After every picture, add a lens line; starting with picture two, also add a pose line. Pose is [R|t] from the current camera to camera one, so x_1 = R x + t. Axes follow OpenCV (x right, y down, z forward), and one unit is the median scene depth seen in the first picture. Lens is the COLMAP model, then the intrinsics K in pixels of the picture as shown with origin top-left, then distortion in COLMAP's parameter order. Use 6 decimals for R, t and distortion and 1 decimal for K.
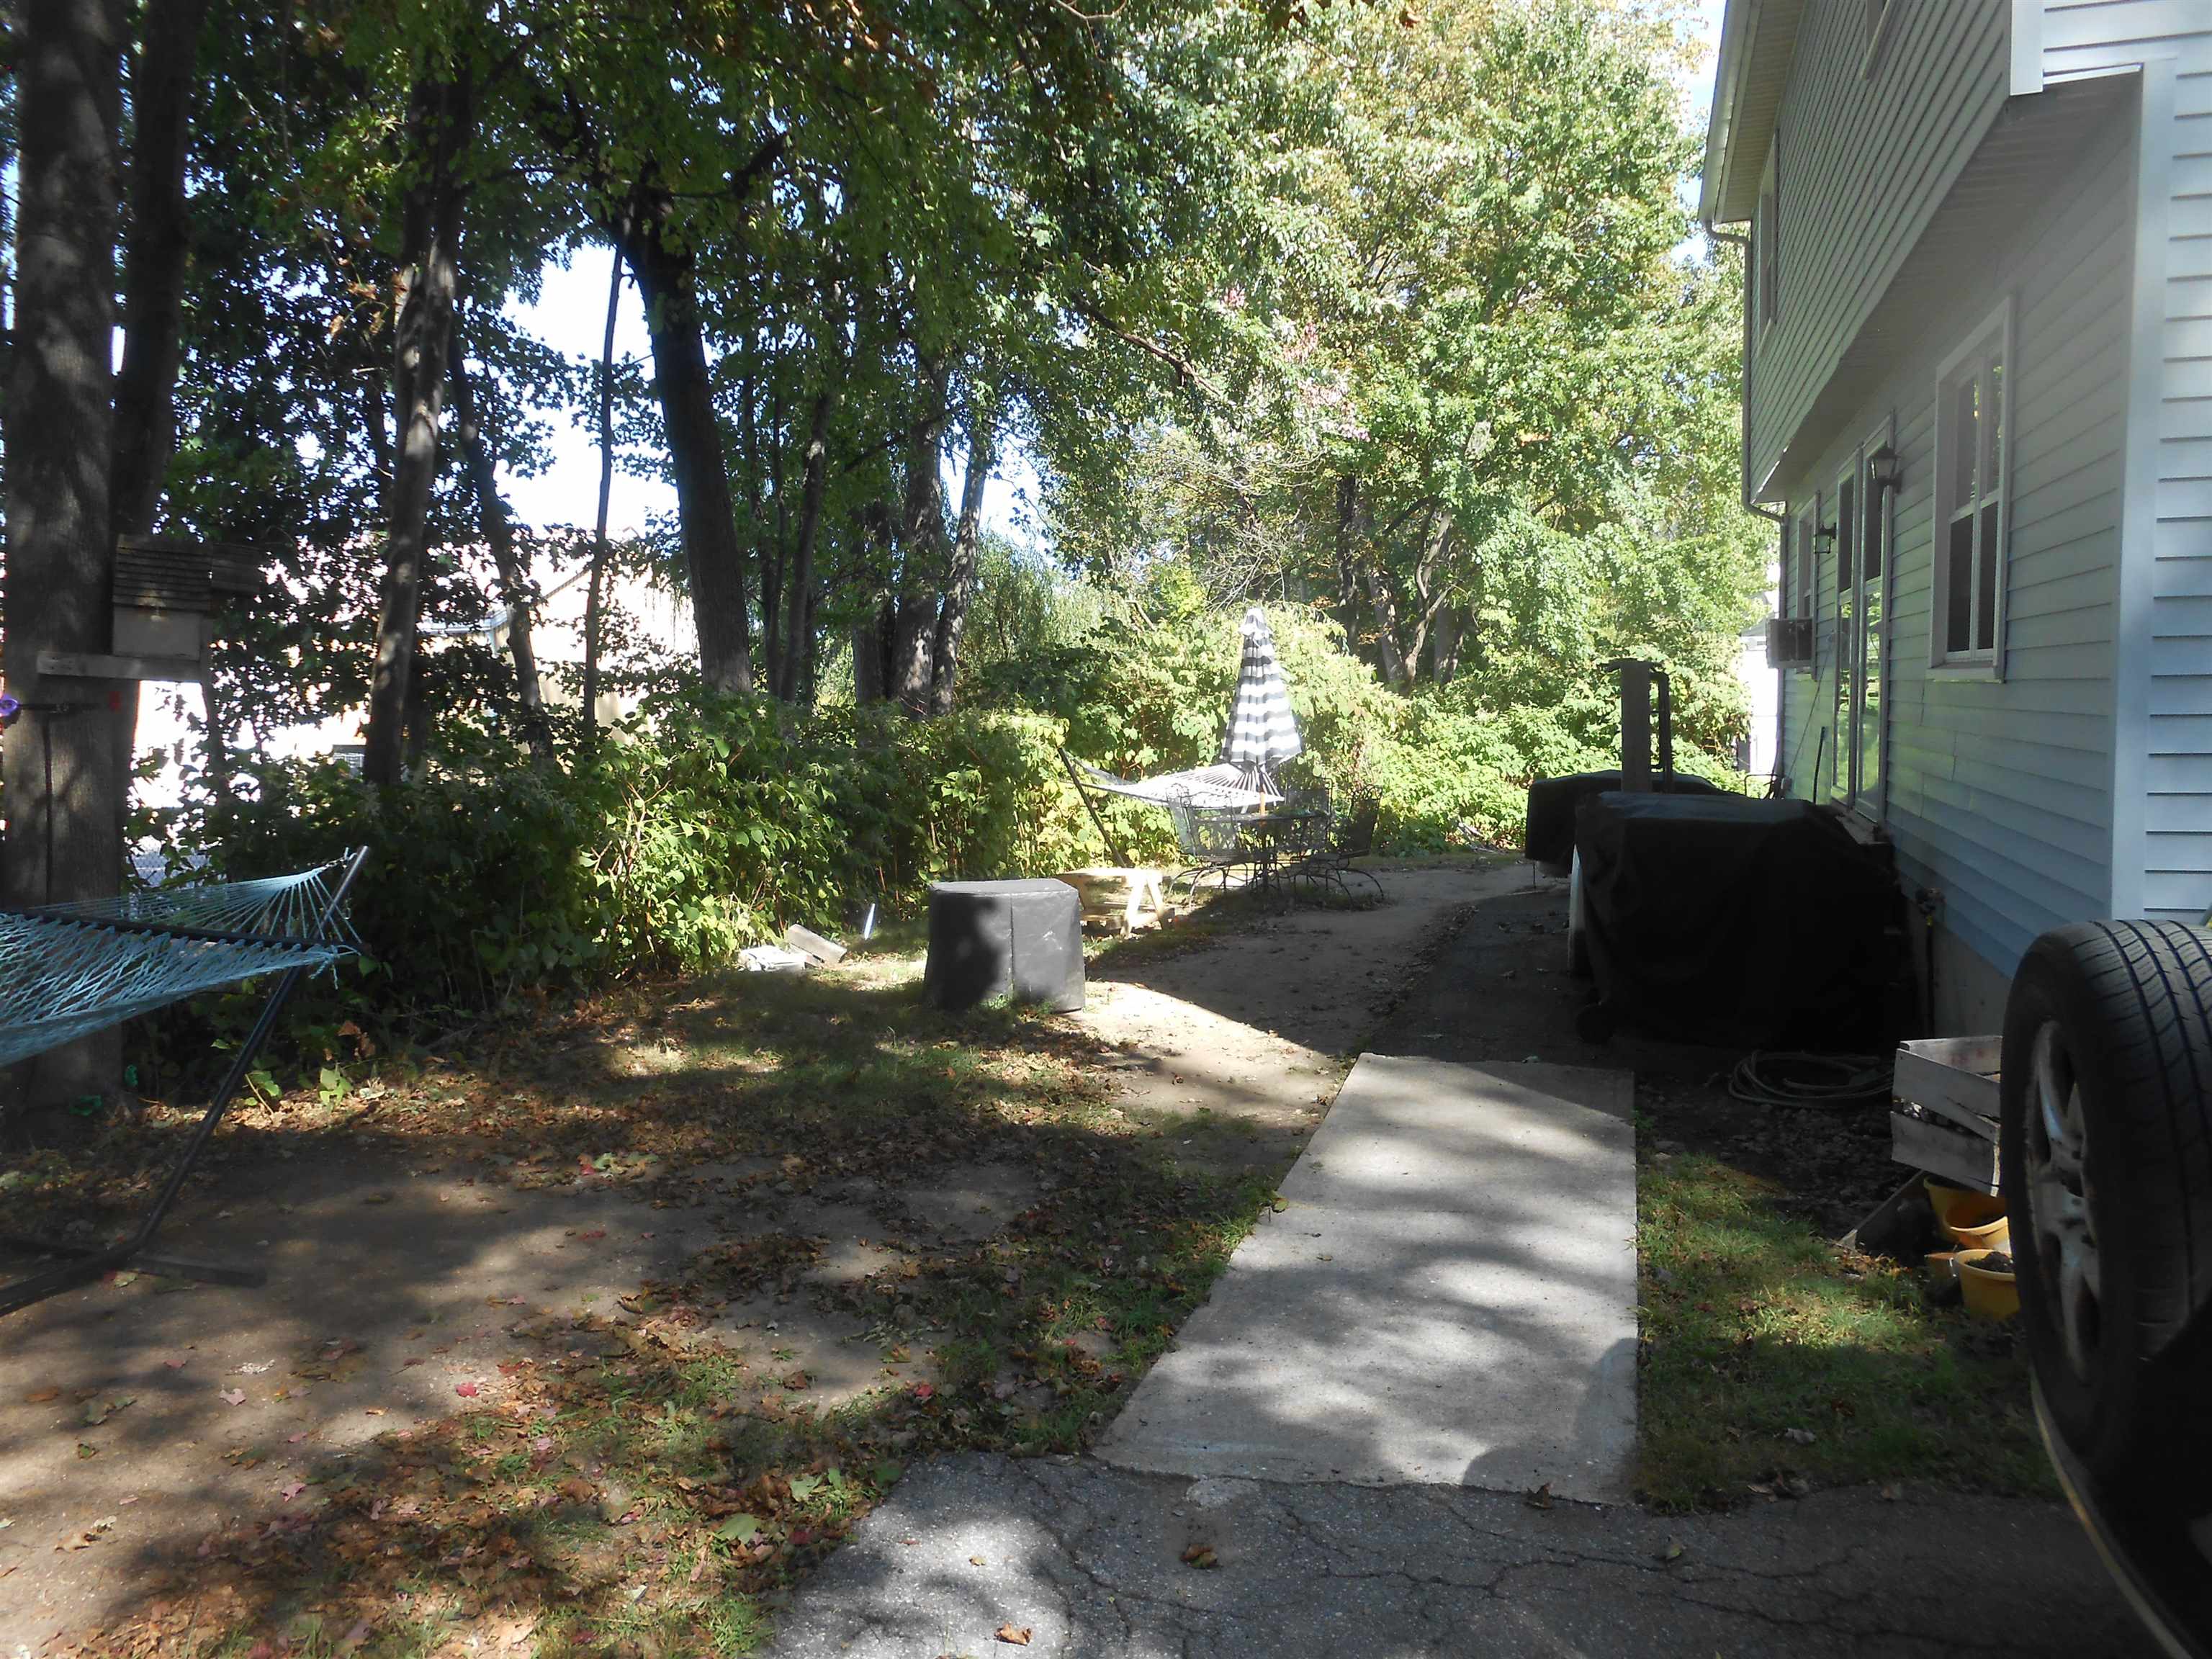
lens RADIAL K [[1677.4, 0, 1116.7], [0, 1677.4, 831.2], [0, 0, 1]] dist [-0.071110, 0.054190]
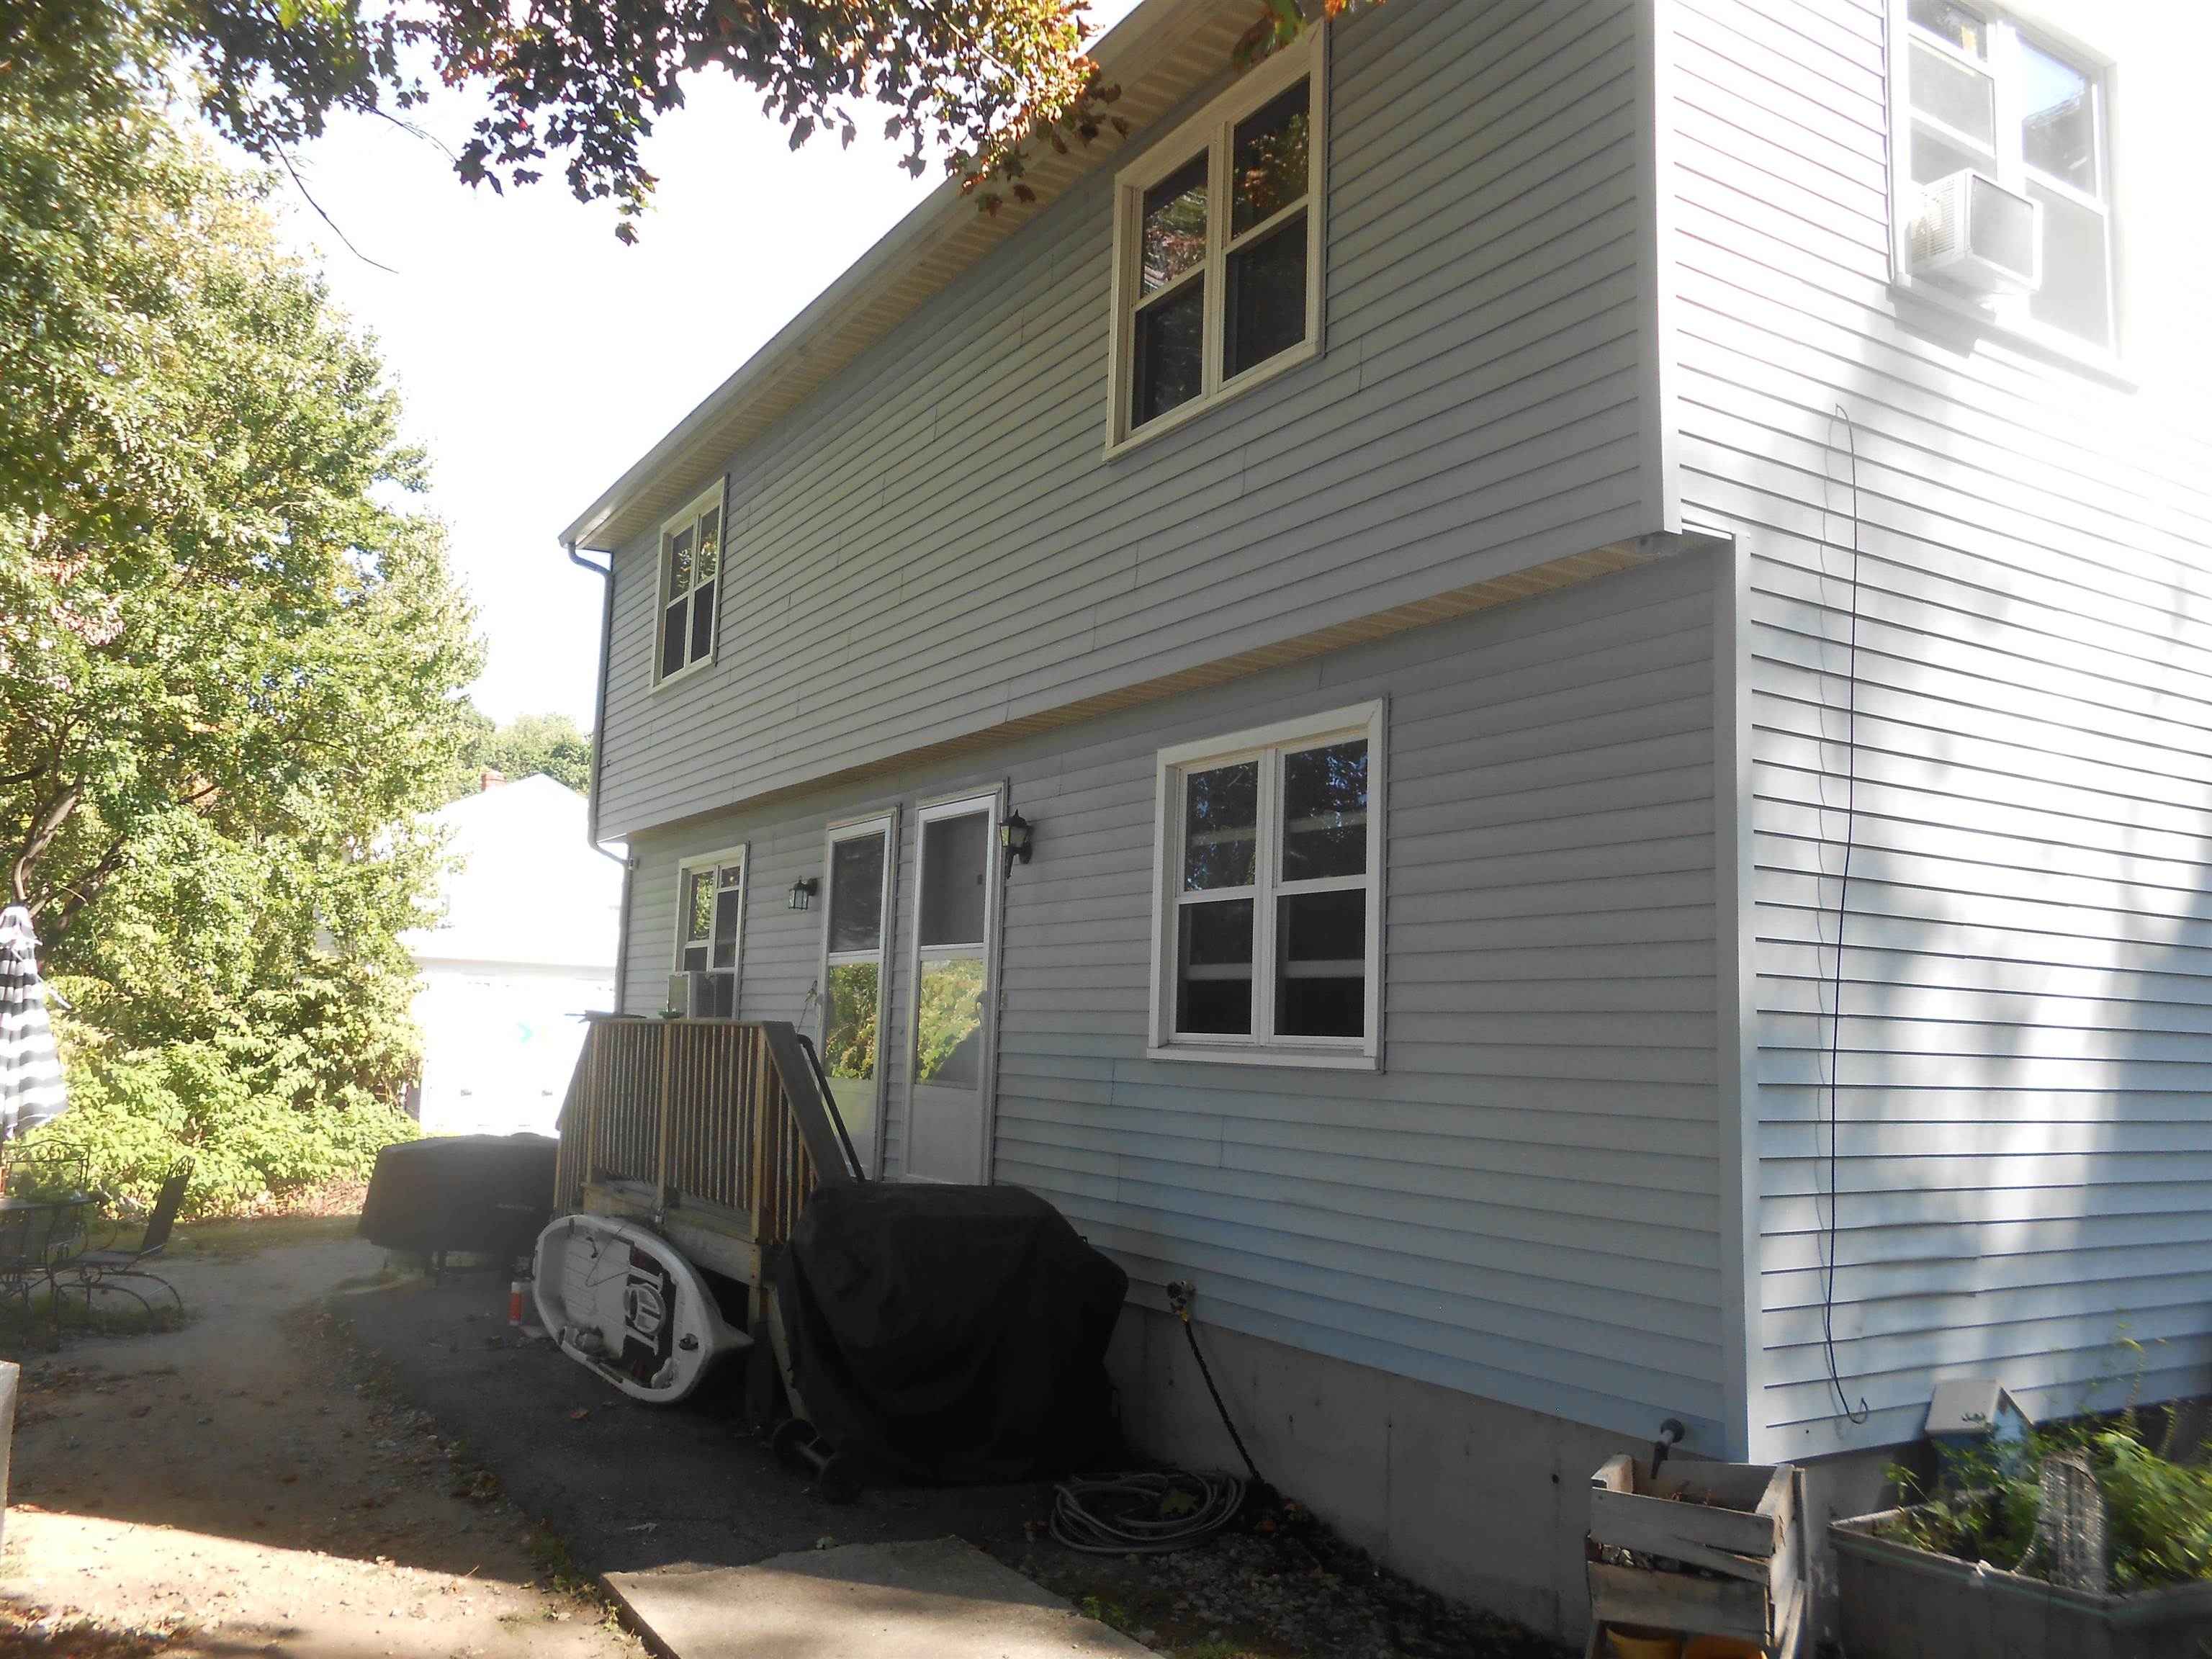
lens RADIAL K [[1677.4, 0, 1116.7], [0, 1677.4, 831.2], [0, 0, 1]] dist [-0.071110, 0.054190]
pose [[0.638484, 0.129007, 0.758746, -0.091665], [0.025974, 0.981678, -0.188769, -0.011975], [-0.769196, 0.140234, 0.623435, 0.120894]]
